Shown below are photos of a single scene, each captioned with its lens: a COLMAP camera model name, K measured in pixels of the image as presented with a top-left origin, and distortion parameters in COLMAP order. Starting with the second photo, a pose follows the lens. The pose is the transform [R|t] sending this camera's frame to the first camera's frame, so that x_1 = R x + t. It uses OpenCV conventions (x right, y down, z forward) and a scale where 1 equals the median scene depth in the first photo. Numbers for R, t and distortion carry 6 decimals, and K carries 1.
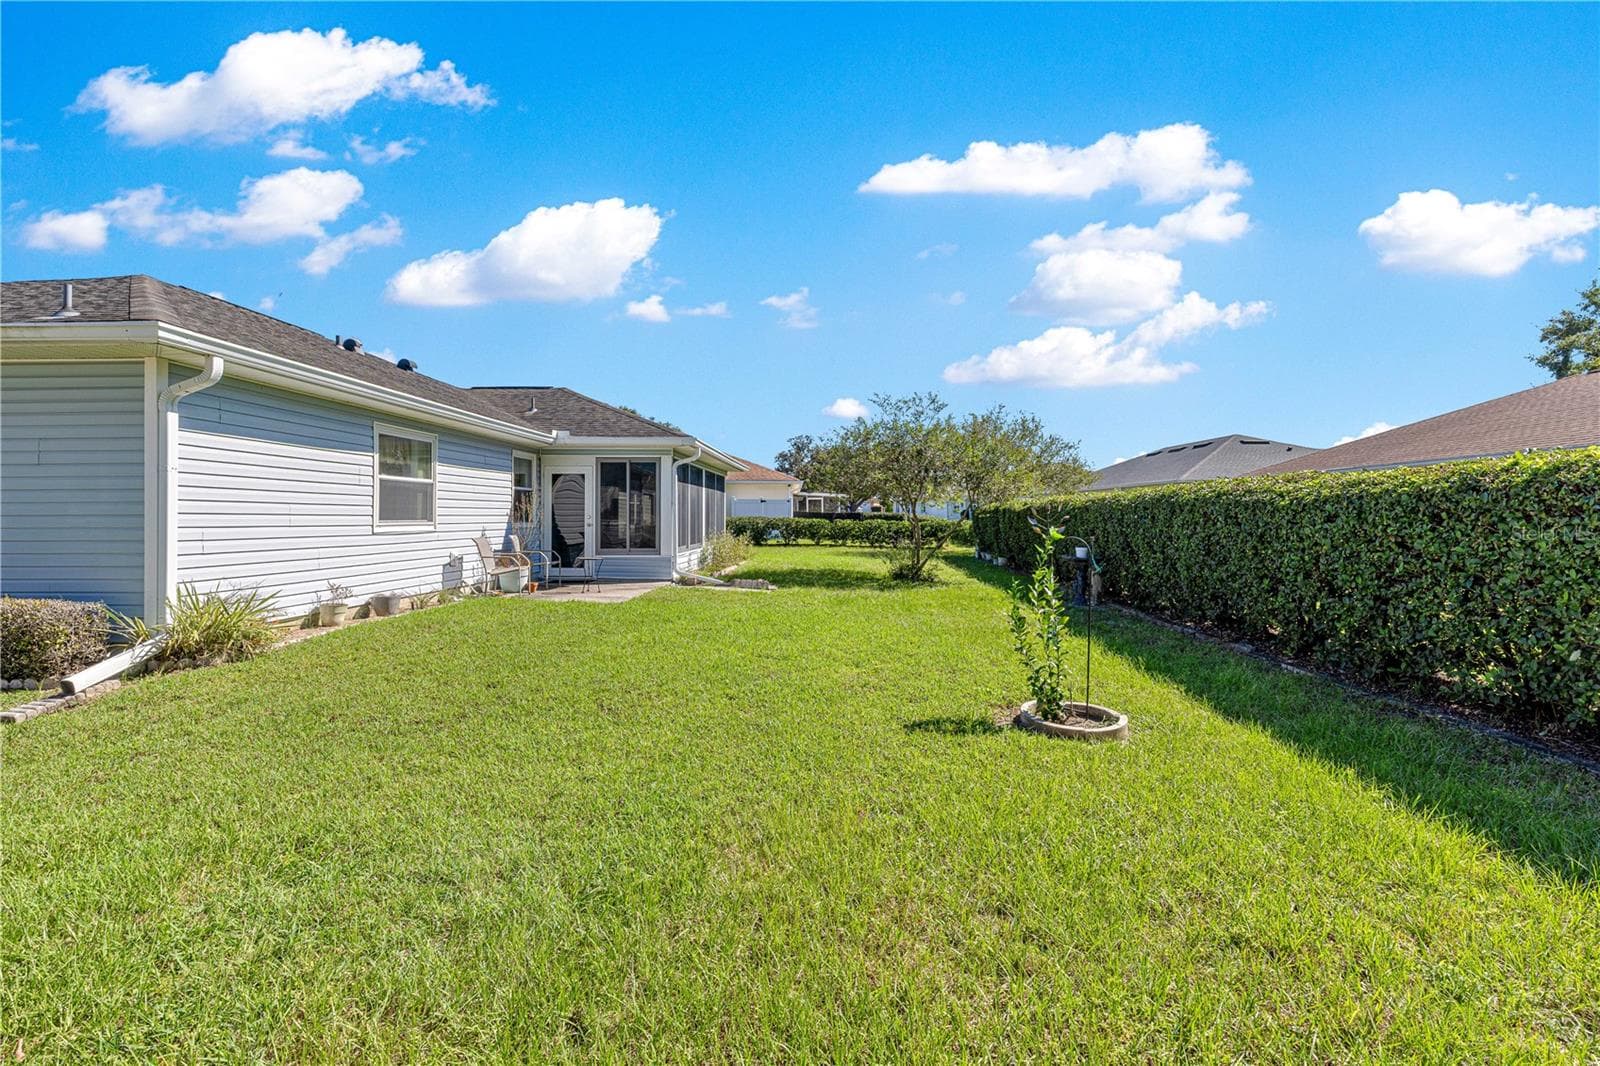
lens RADIAL K [[725.6, 0, 807.9], [0, 725.6, 503.4], [0, 0, 1]] dist [0.008597, 0.000065]
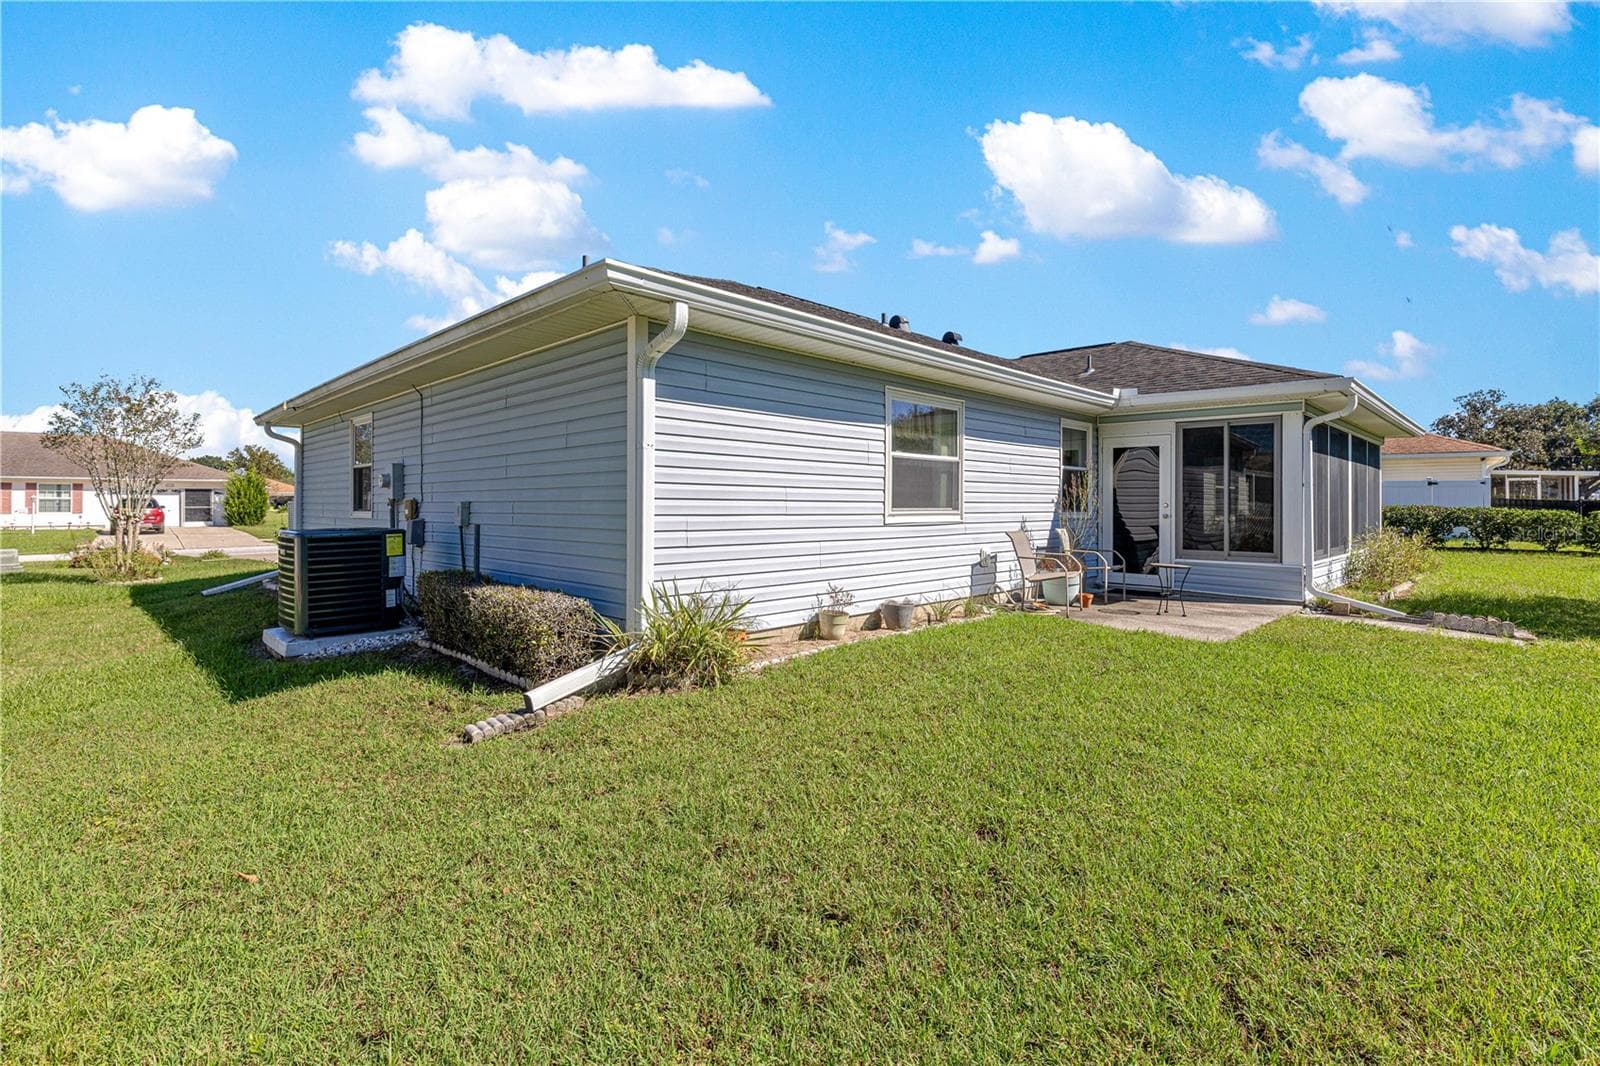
lens RADIAL K [[725.6, 0, 807.9], [0, 725.6, 503.4], [0, 0, 1]] dist [0.008597, 0.000065]
pose [[0.738285, 0.003314, -0.674480, -0.102121], [0.008024, 0.999874, 0.013697, 0.005517], [0.674441, -0.015524, 0.738166, 0.302200]]
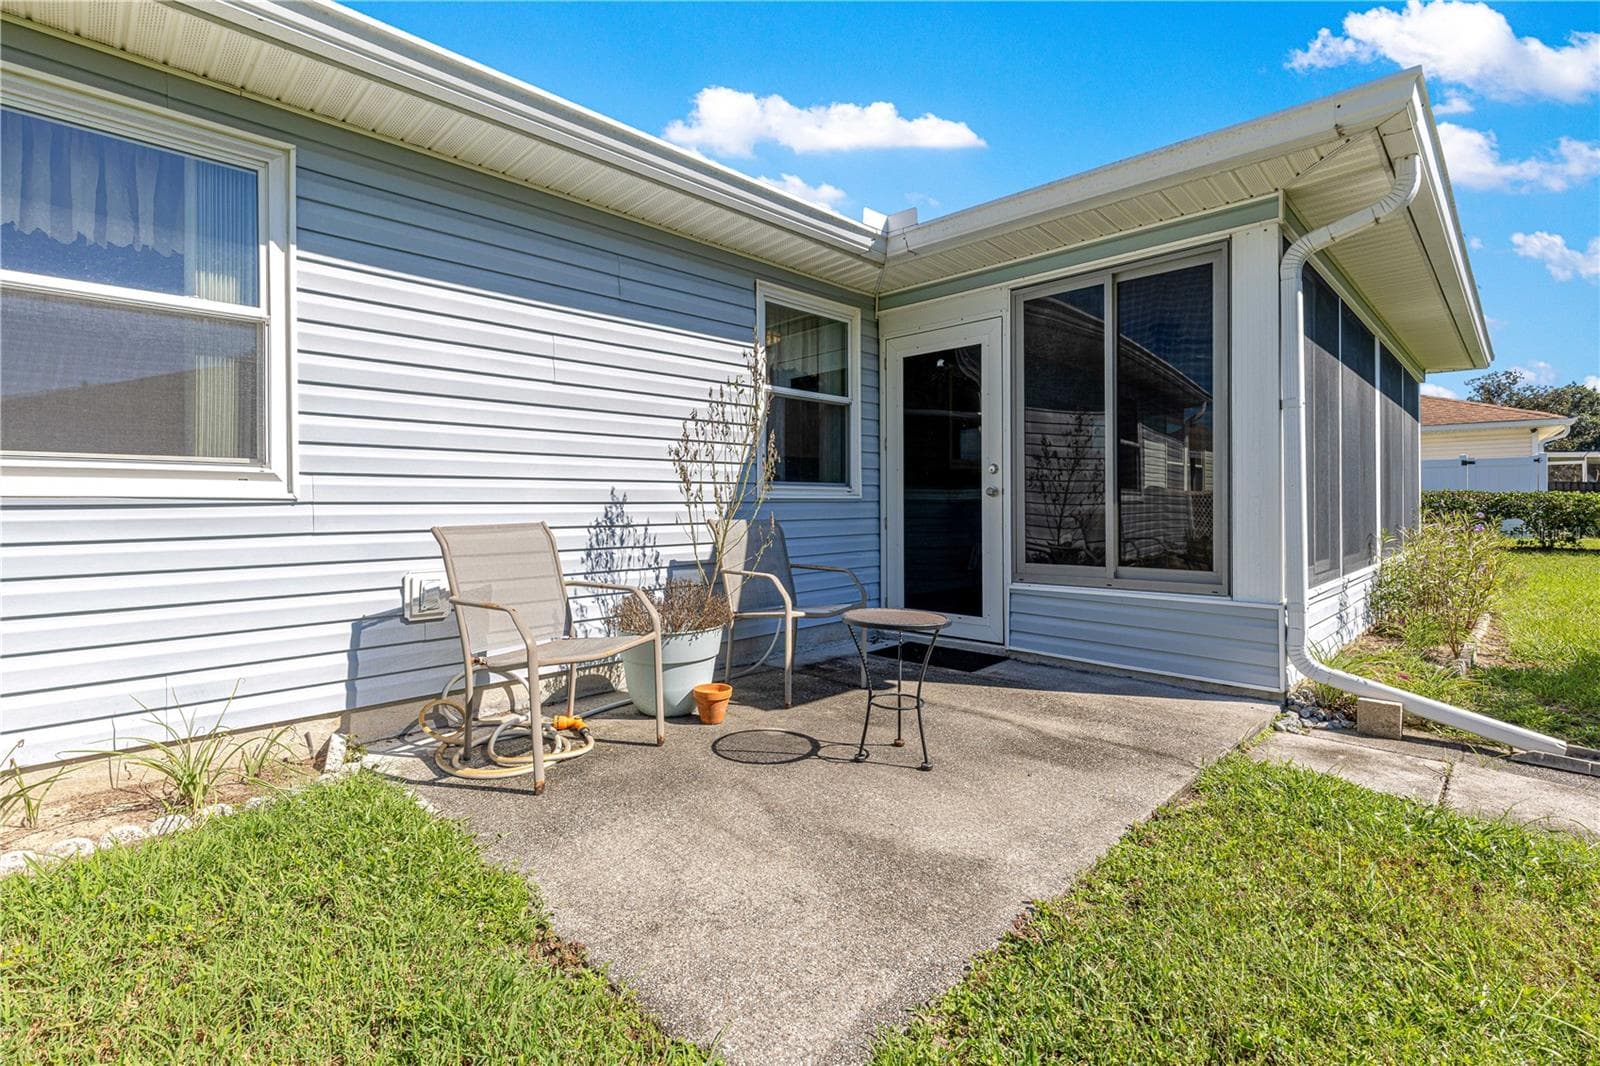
lens RADIAL K [[725.6, 0, 807.9], [0, 725.6, 503.4], [0, 0, 1]] dist [0.008597, 0.000065]
pose [[0.738128, 0.000121, -0.674661, -0.183658], [0.013763, 0.999789, 0.015236, 0.038236], [0.674520, -0.020532, 0.737971, 0.931050]]
